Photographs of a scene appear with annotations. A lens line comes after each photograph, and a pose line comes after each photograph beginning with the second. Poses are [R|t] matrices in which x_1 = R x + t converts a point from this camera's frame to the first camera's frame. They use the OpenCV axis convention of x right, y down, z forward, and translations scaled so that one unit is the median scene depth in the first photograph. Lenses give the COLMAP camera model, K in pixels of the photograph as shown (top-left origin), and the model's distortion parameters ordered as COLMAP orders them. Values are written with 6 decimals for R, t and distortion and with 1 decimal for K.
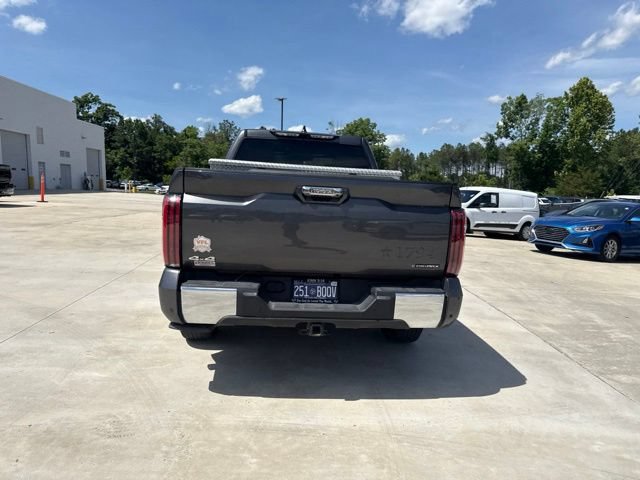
lens RADIAL K [[451.6, 0, 322.8], [0, 451.6, 241.7], [0, 0, 1]] dist [0.038119, -0.051819]
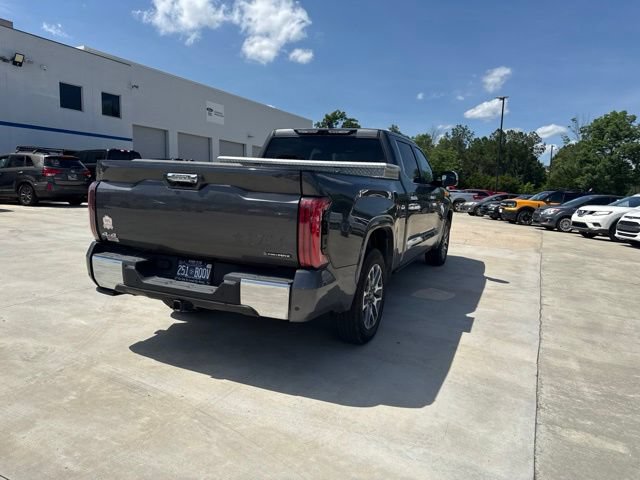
lens RADIAL K [[450.0, 0, 321.9], [0, 450.0, 247.3], [0, 0, 1]] dist [0.033271, -0.047162]
pose [[0.874294, 0.060959, -0.481554, 0.600442], [-0.062008, 0.997981, 0.013753, 0.013808], [0.481420, 0.017836, 0.876308, 0.154420]]
